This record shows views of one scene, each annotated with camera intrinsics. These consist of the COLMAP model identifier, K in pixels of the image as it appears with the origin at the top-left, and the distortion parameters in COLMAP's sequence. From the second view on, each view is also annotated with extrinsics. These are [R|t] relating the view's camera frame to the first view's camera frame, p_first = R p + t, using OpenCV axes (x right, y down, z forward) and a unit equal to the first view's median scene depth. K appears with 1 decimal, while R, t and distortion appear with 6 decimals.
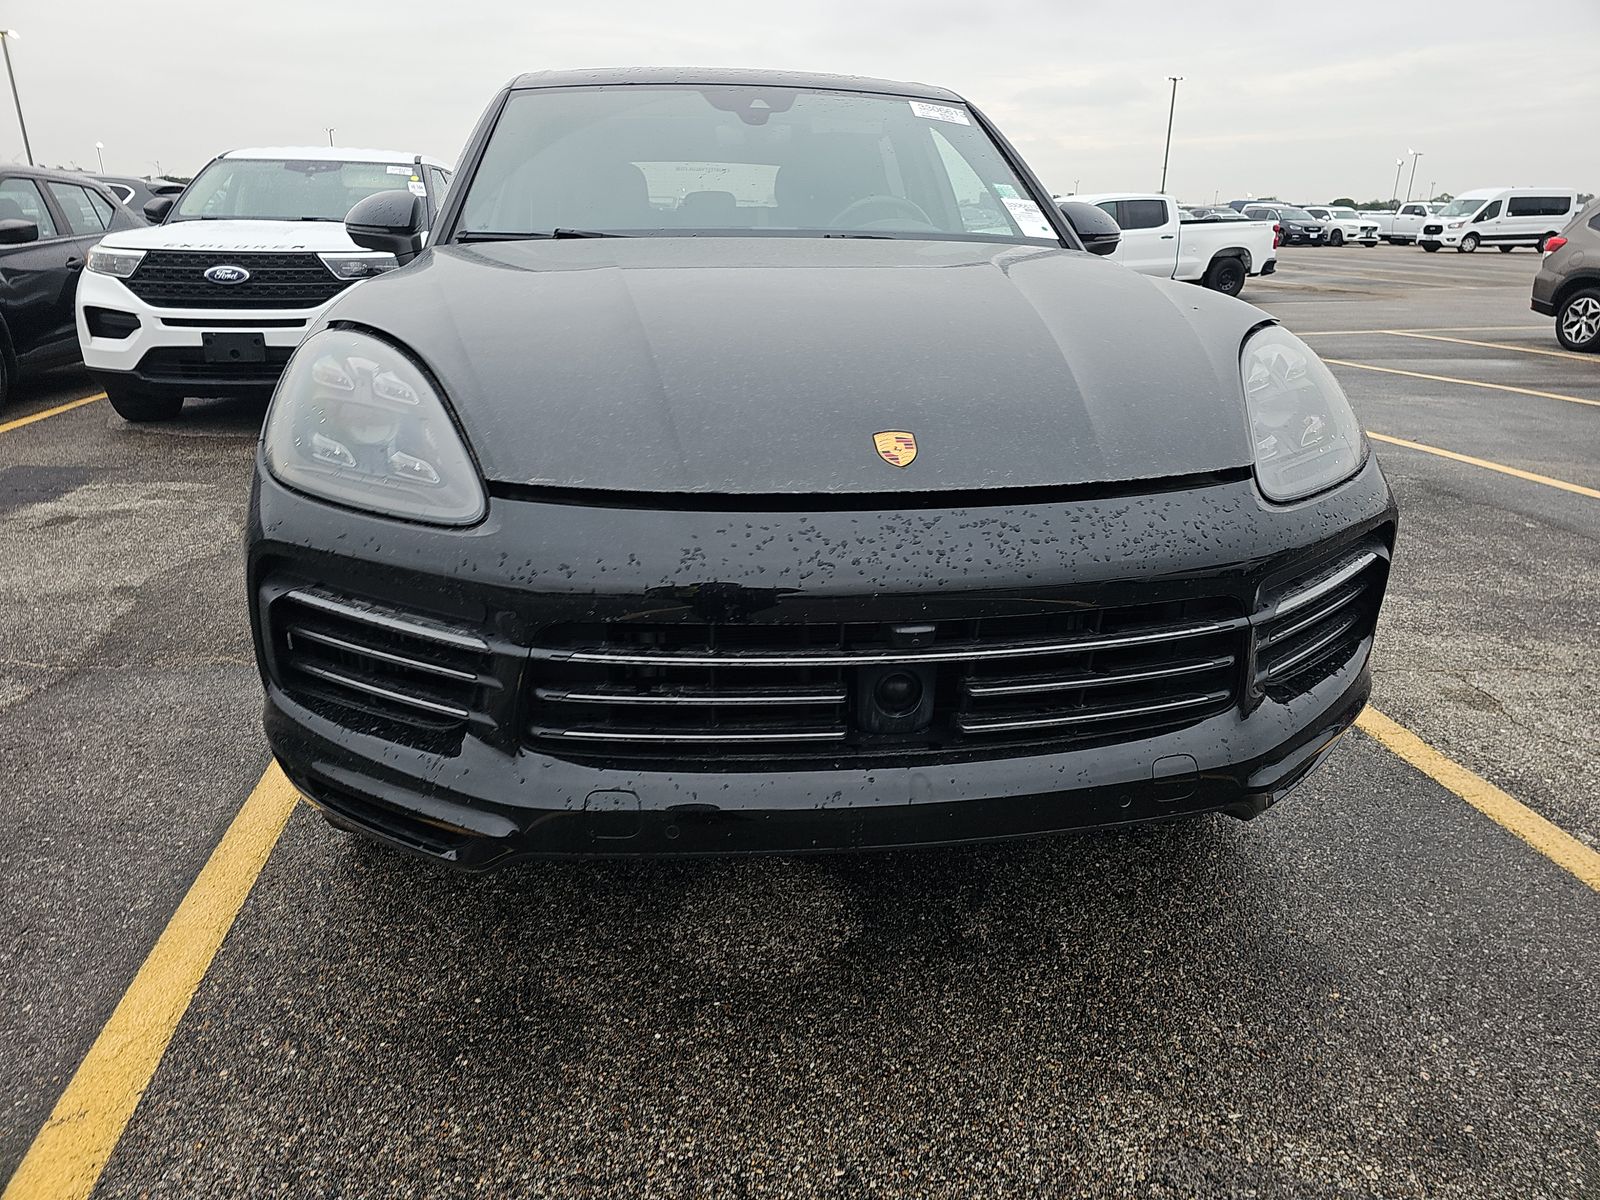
lens RADIAL K [[1065.5, 0, 800.0], [0, 1065.5, 600.0], [0, 0, 1]] dist [0.054035, -0.050142]
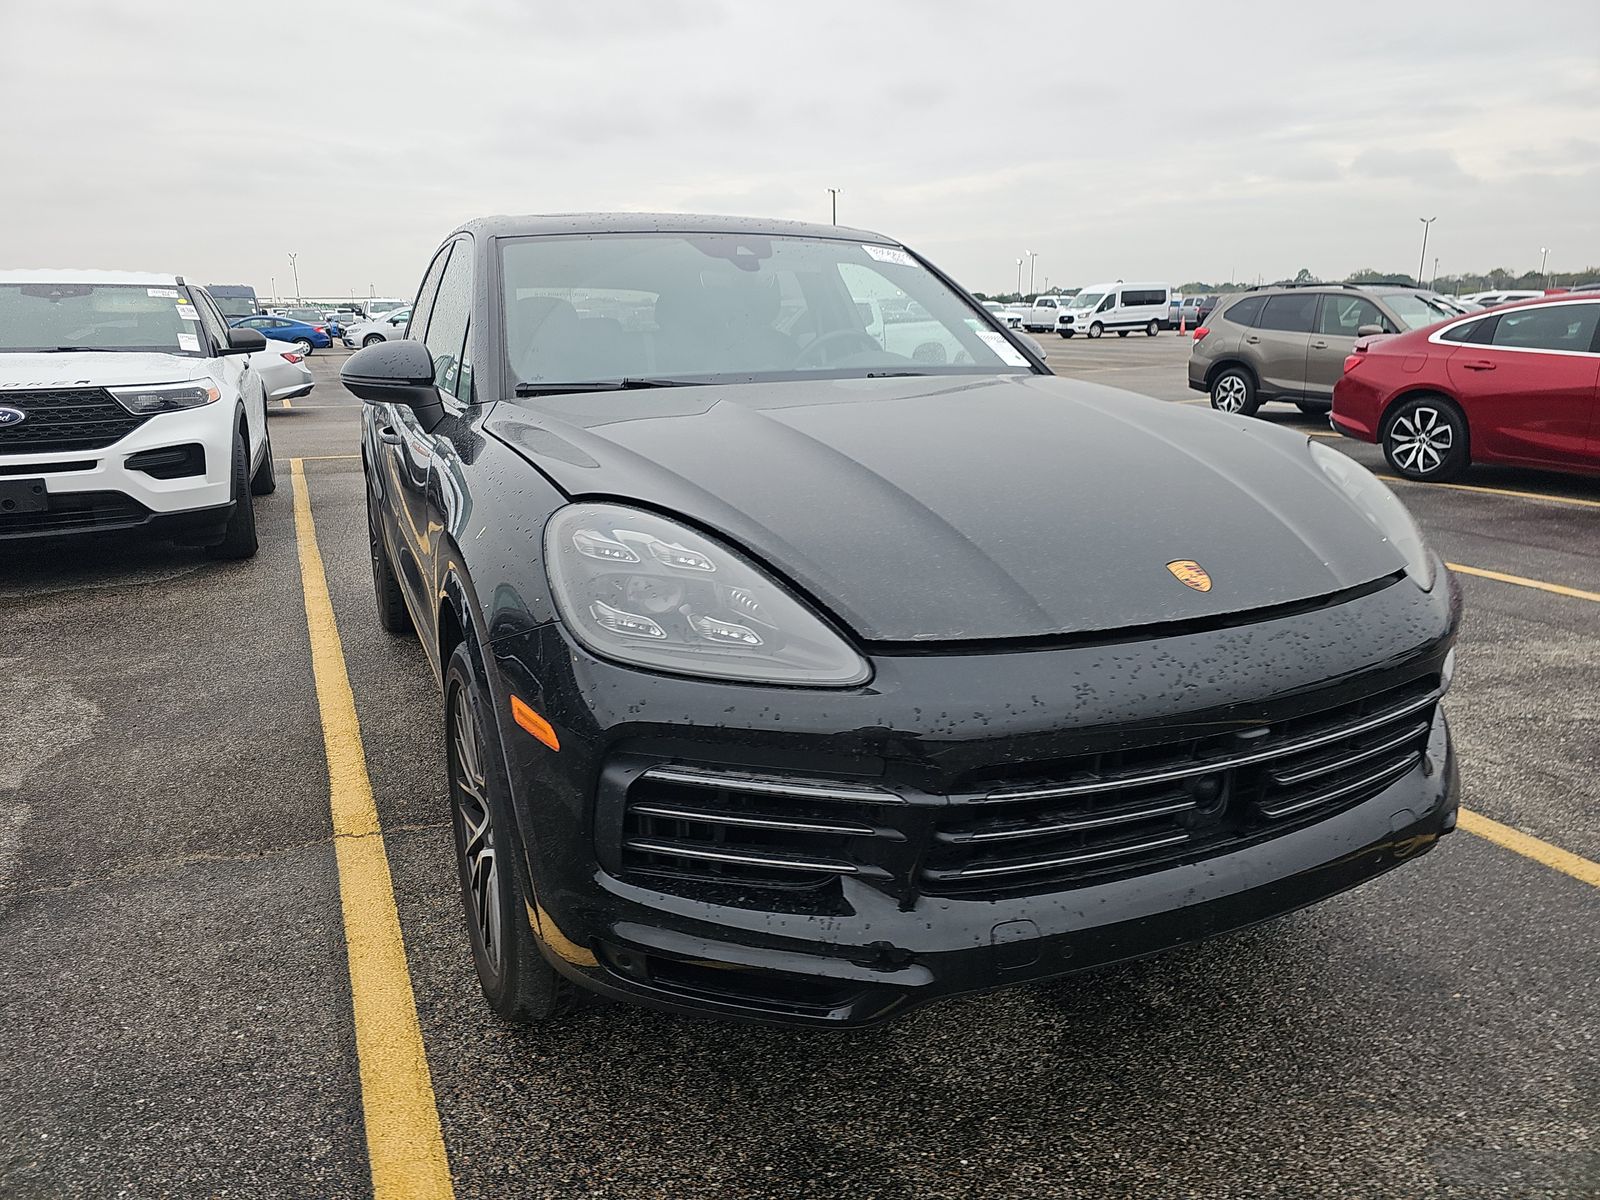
lens RADIAL K [[1072.4, 0, 797.2], [0, 1072.4, 581.9], [0, 0, 1]] dist [0.037307, -0.031010]
pose [[0.959001, -0.088273, 0.269306, -0.153322], [0.114024, 0.990130, -0.081496, -0.021876], [-0.259454, 0.108862, 0.959600, -0.000808]]
